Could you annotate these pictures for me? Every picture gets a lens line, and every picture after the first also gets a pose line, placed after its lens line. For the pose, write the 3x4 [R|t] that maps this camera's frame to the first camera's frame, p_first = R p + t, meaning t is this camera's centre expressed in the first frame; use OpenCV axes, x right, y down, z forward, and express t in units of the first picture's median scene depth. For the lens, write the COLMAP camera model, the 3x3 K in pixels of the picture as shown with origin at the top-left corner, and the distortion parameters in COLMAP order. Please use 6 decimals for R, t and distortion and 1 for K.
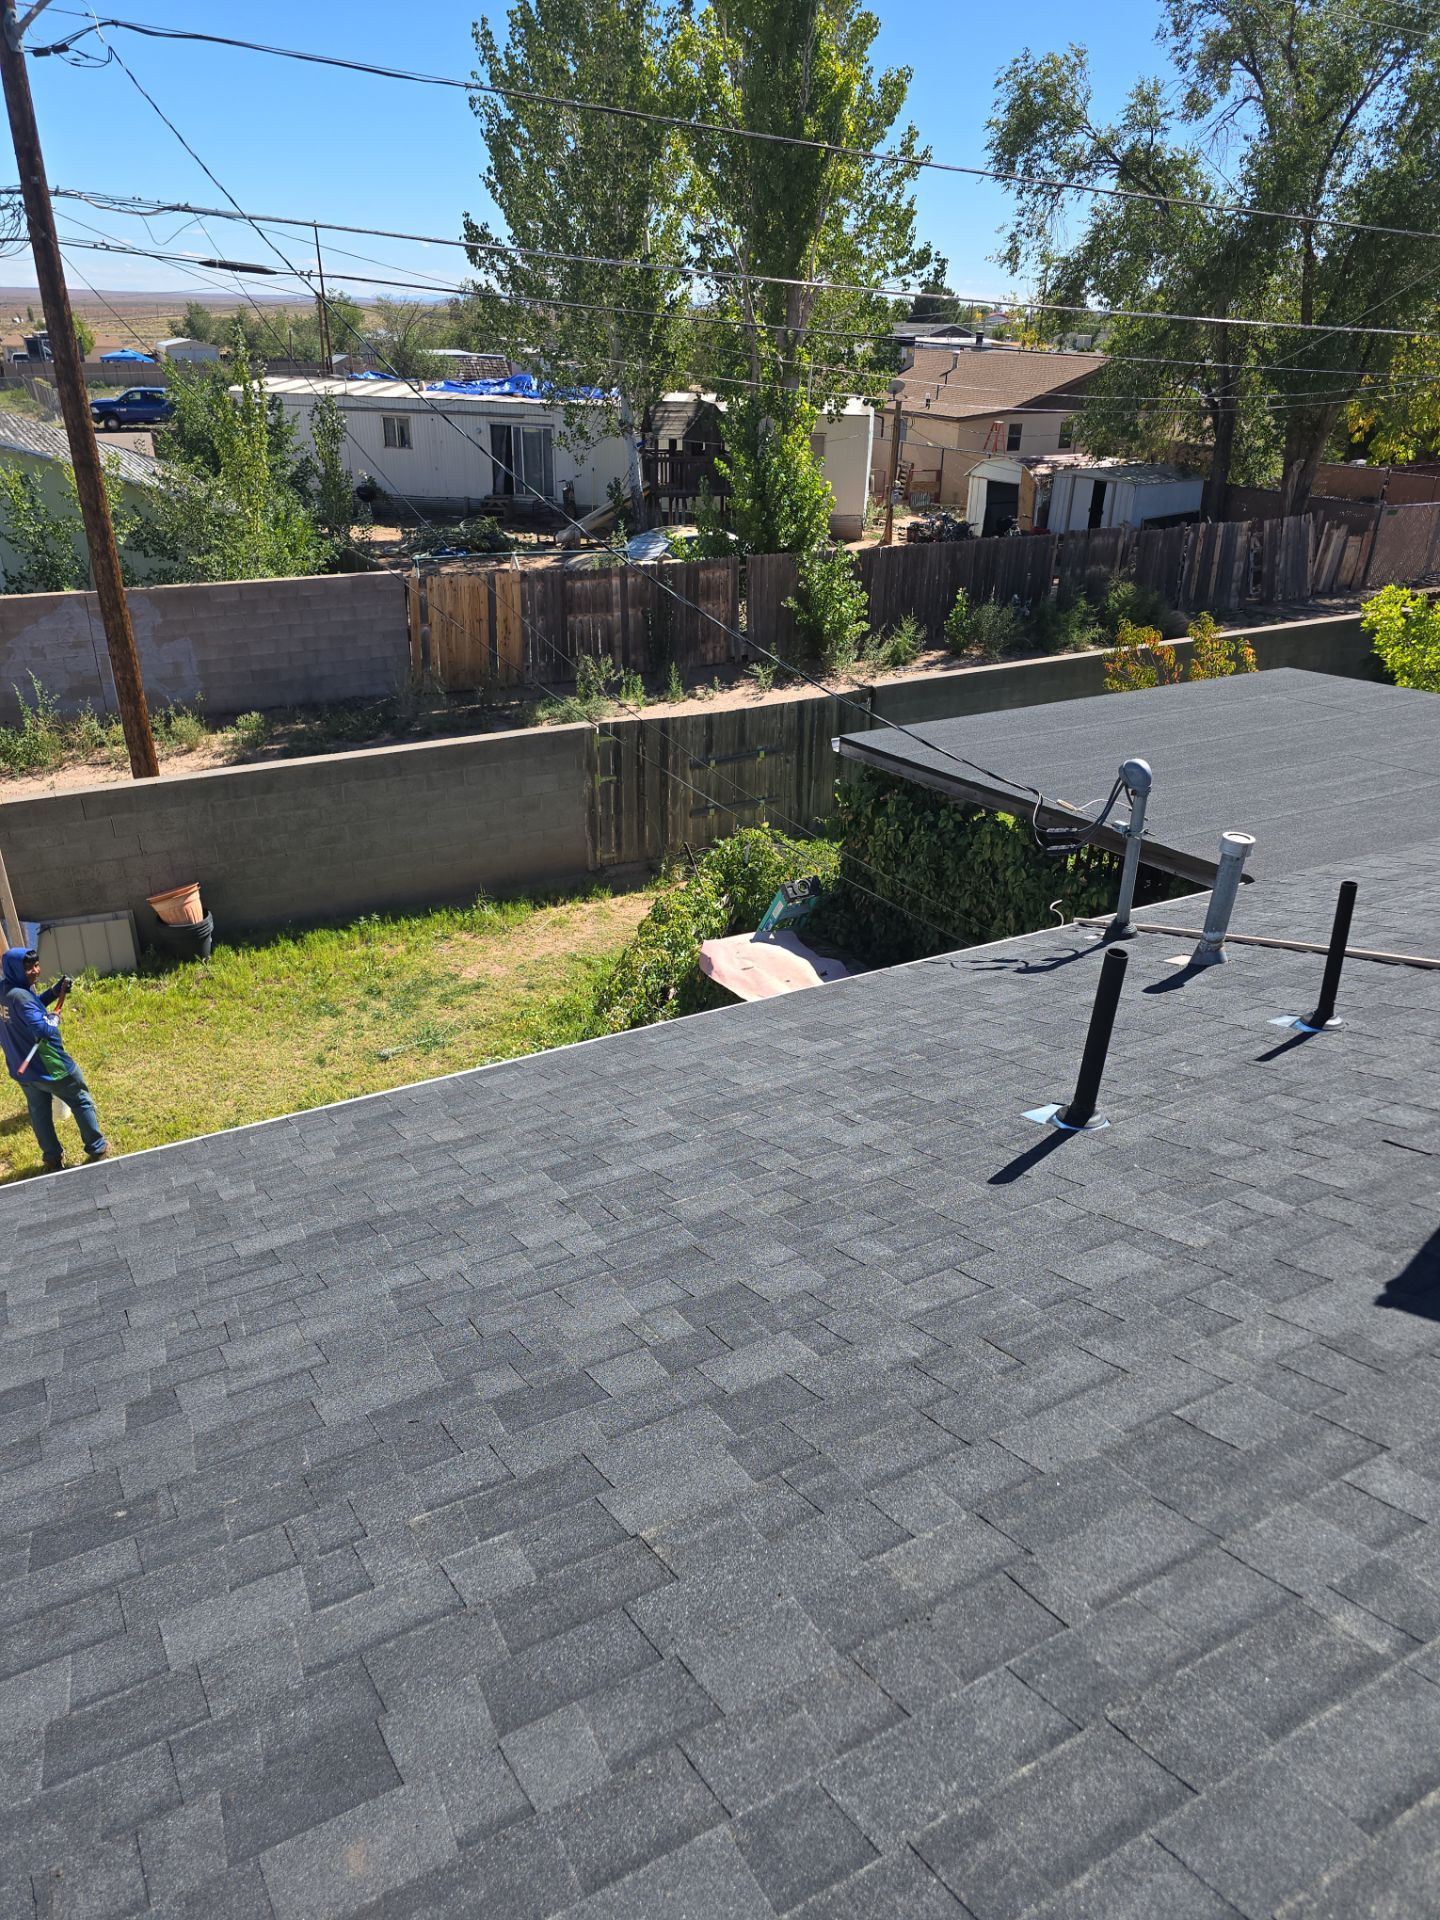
lens RADIAL K [[1273.0, 0, 731.2], [0, 1273.0, 967.0], [0, 0, 1]] dist [0.066528, -0.062583]
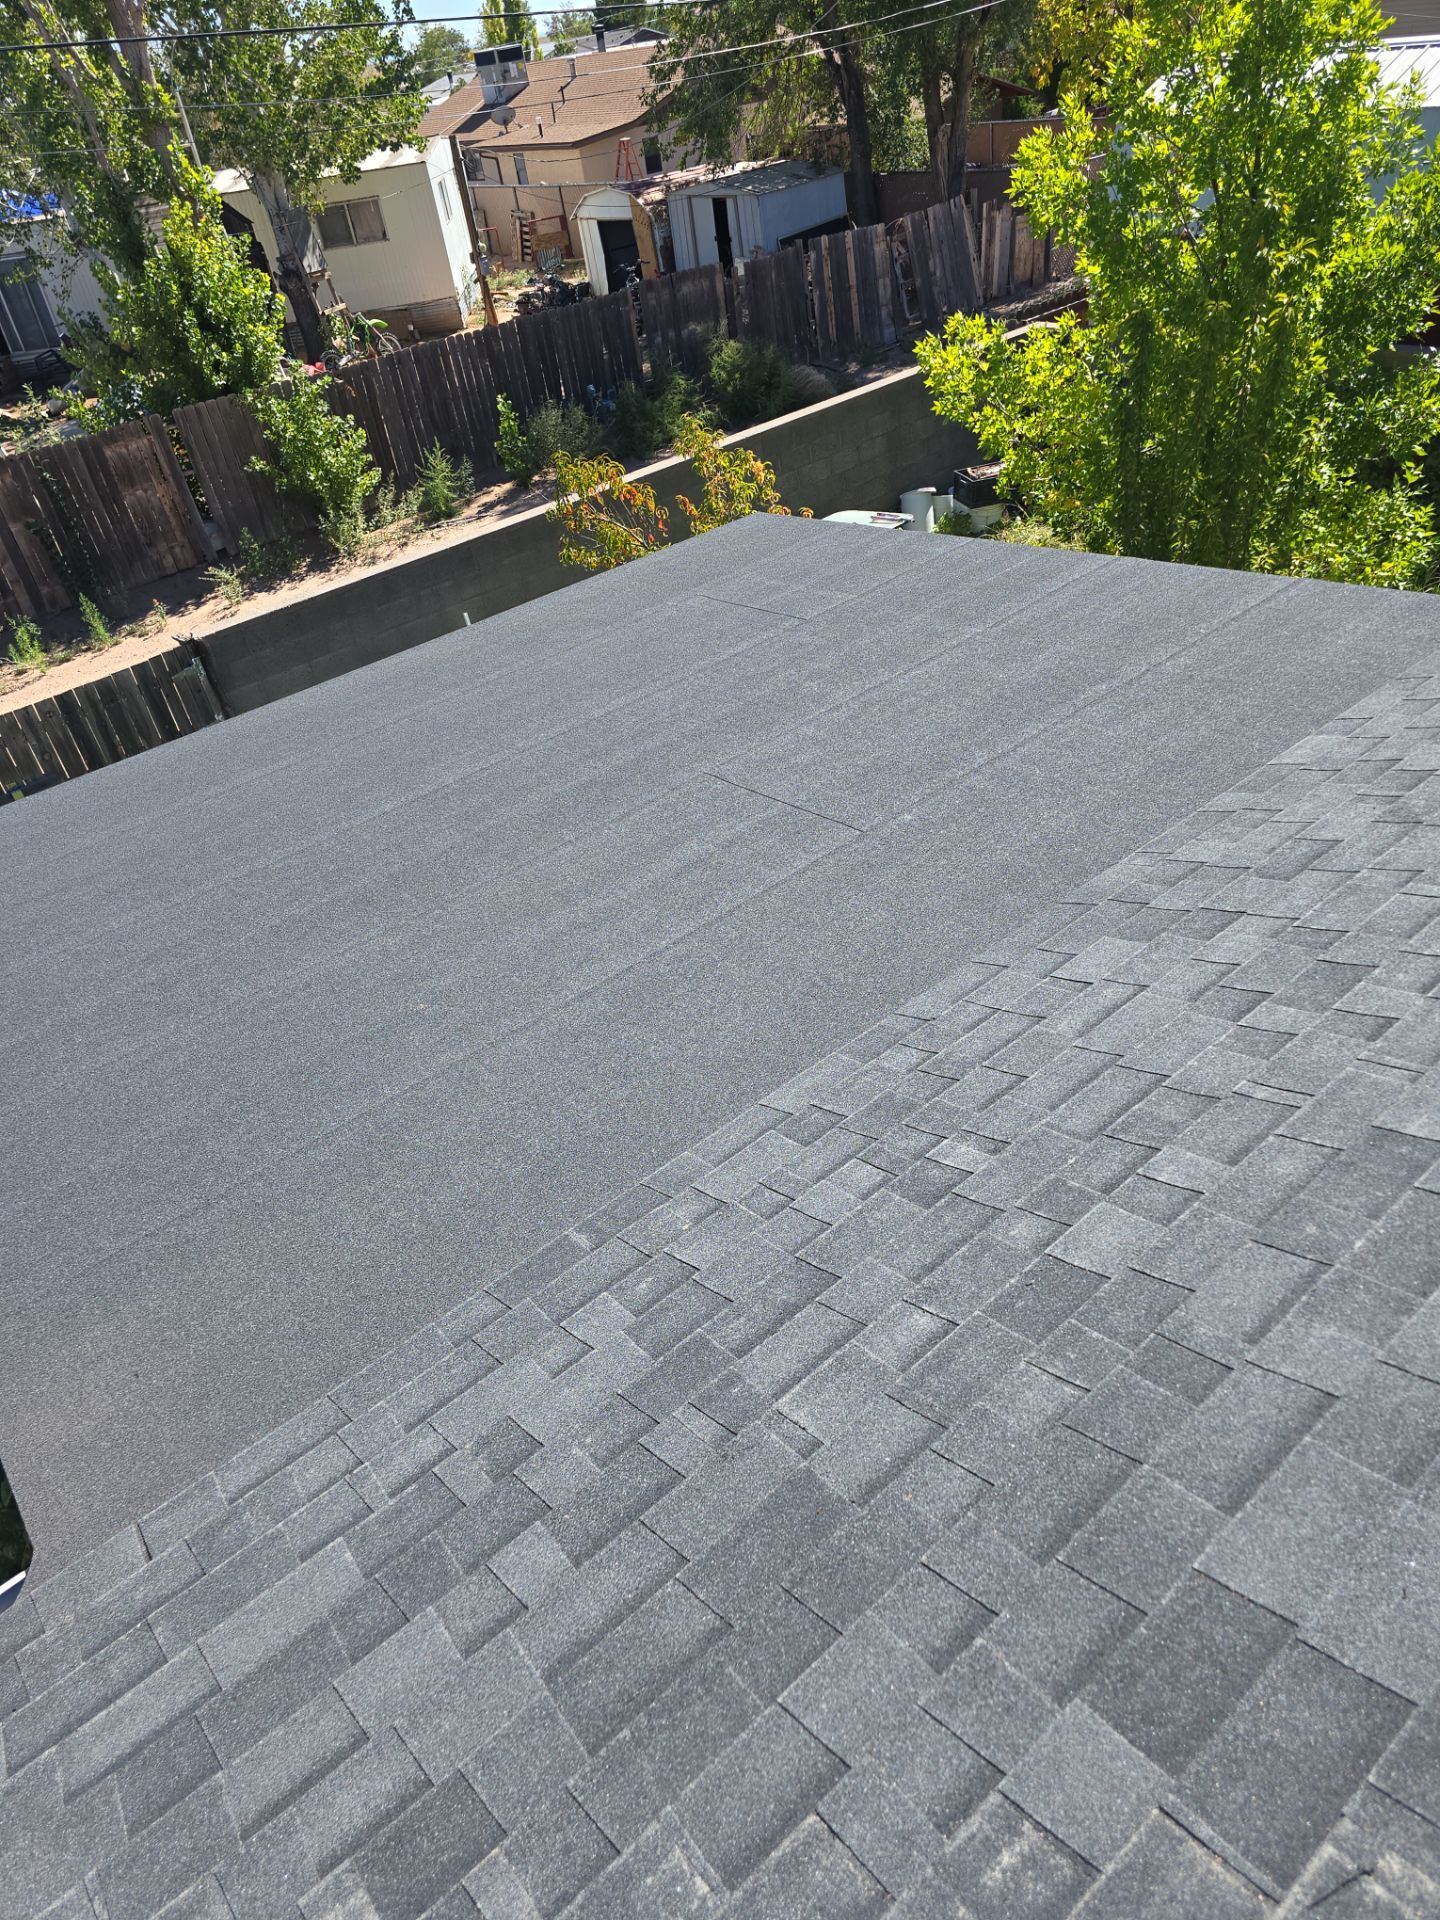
lens RADIAL K [[1273.0, 0, 731.2], [0, 1273.0, 967.0], [0, 0, 1]] dist [0.066528, -0.062583]
pose [[0.970481, -0.230961, 0.069457, 0.600467], [0.217373, 0.962390, 0.162953, -0.233624], [-0.104481, -0.143045, 0.984186, 0.694604]]
